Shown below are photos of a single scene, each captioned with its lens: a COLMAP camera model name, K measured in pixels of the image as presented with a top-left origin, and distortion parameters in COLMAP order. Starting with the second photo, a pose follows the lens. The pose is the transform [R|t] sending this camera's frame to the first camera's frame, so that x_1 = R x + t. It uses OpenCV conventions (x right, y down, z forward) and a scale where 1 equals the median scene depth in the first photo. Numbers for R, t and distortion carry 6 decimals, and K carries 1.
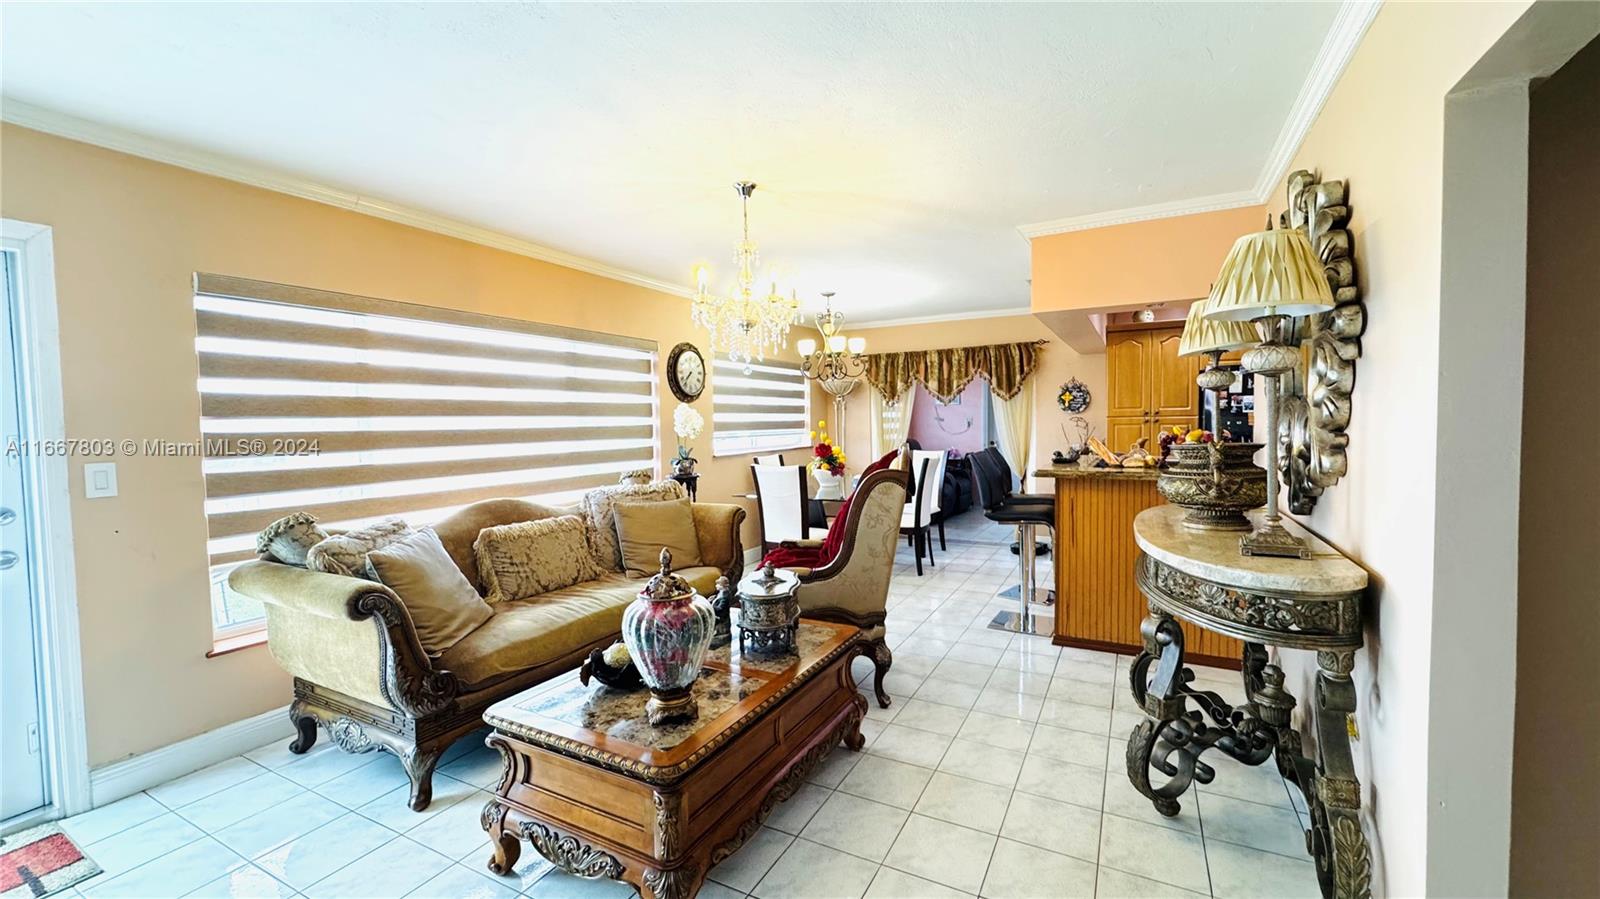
lens RADIAL K [[641.5, 0, 803.3], [0, 641.5, 452.0], [0, 0, 1]] dist [-0.002423, 0.000698]
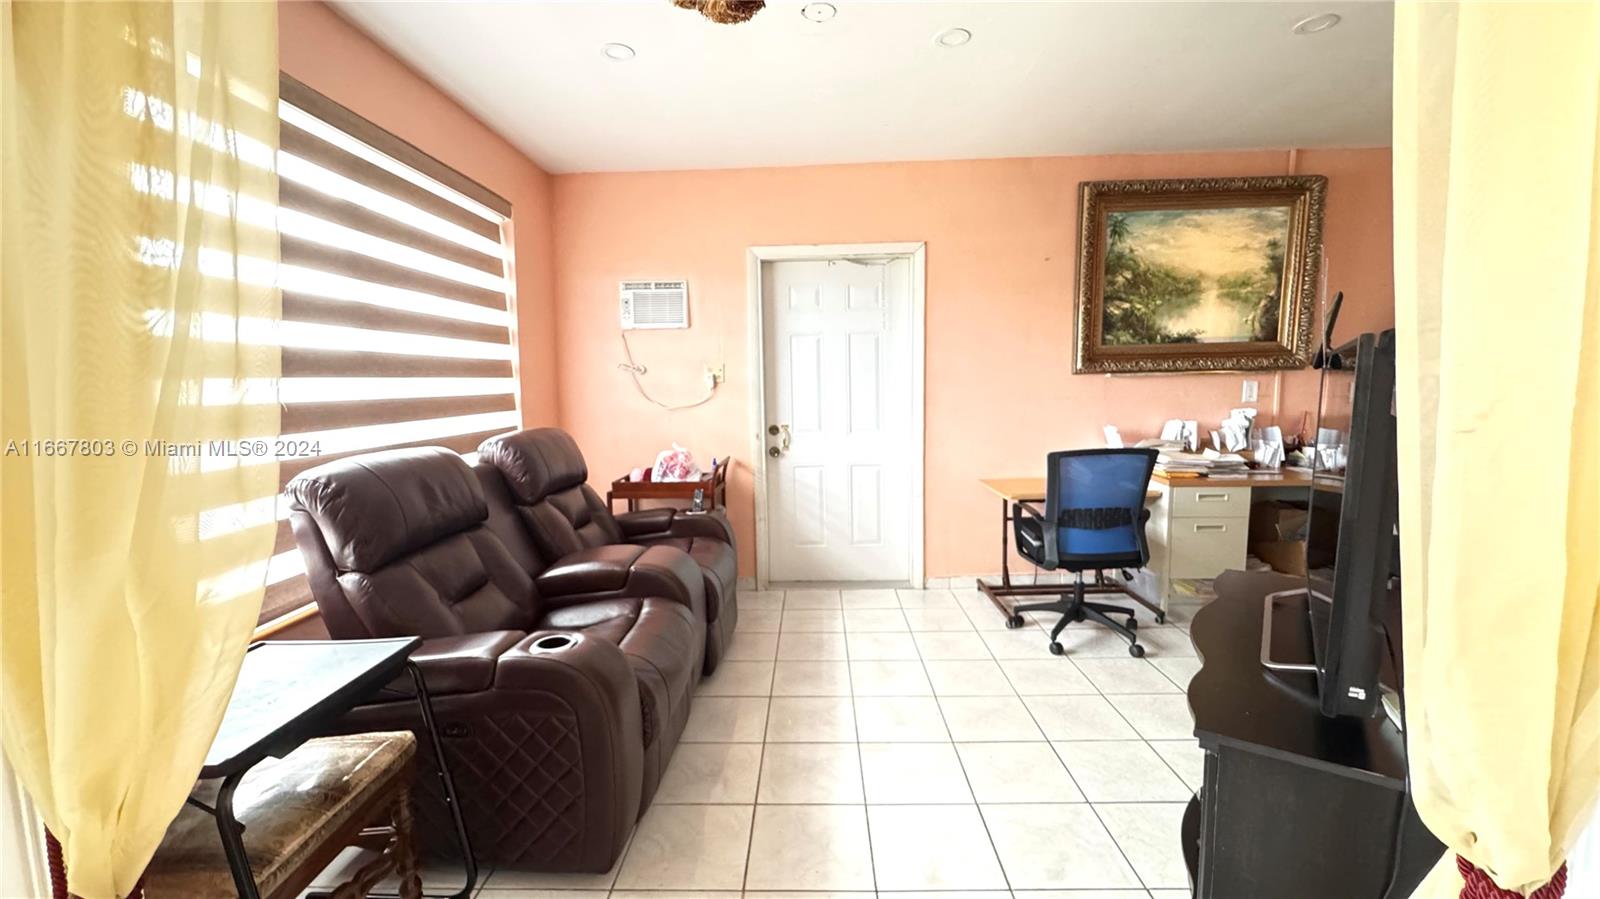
lens RADIAL K [[641.5, 0, 800.8], [0, 641.5, 445.0], [0, 0, 1]] dist [-0.002423, 0.000698]
pose [[0.892373, -0.043329, 0.449214, 0.199775], [0.024082, 0.998534, 0.048473, -0.034875], [-0.450655, -0.032438, 0.892108, 0.959370]]
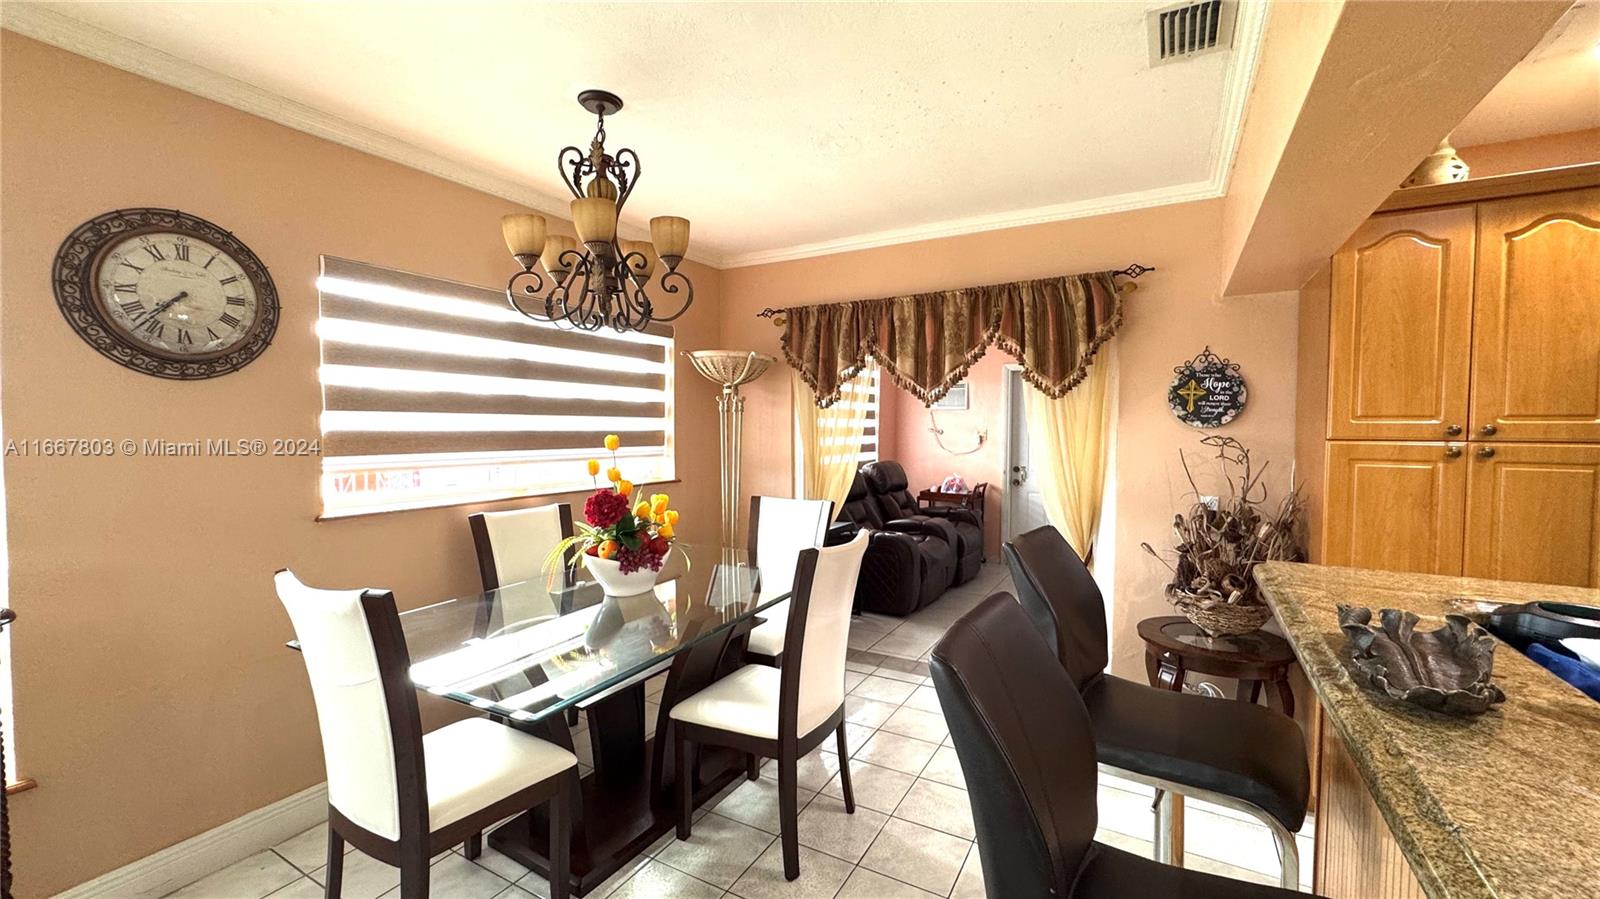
lens RADIAL K [[641.5, 0, 804.9], [0, 641.5, 448.2], [0, 0, 1]] dist [-0.002423, 0.000698]
pose [[0.999552, 0.019493, -0.022729, 0.140539], [-0.019839, 0.999690, -0.015062, -0.031519], [0.022428, 0.015506, 0.999628, 0.511151]]
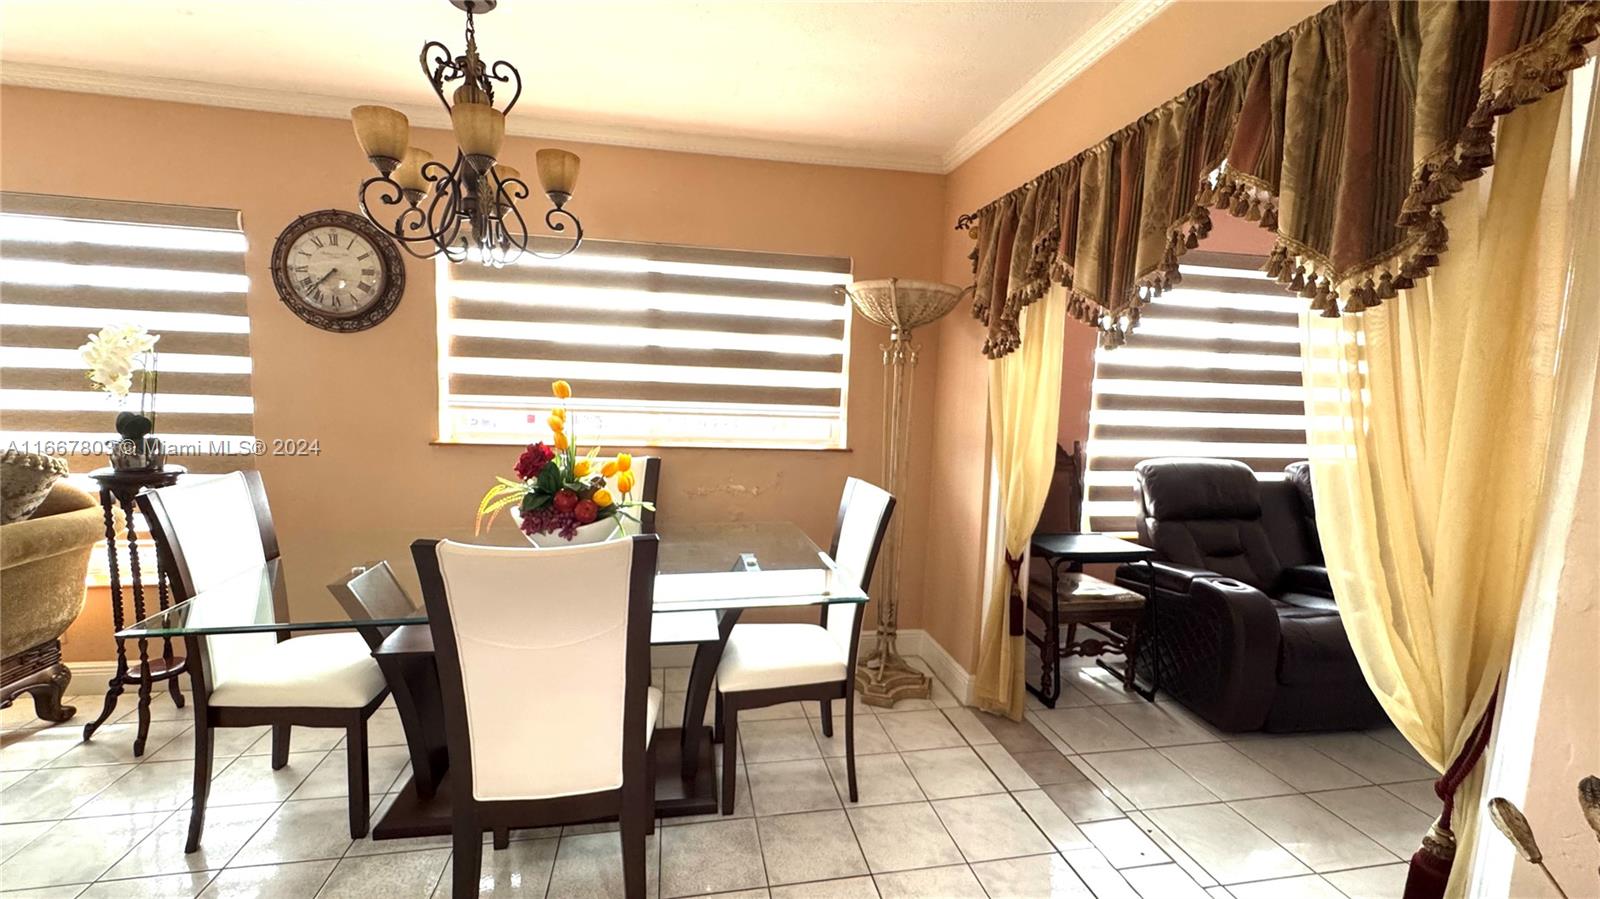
lens RADIAL K [[641.5, 0, 803.6], [0, 641.5, 451.0], [0, 0, 1]] dist [-0.002423, 0.000698]
pose [[0.630091, 0.116191, -0.767779, 0.352402], [-0.082565, 0.993162, 0.082541, -0.044065], [0.772119, 0.011384, 0.635376, 0.756823]]
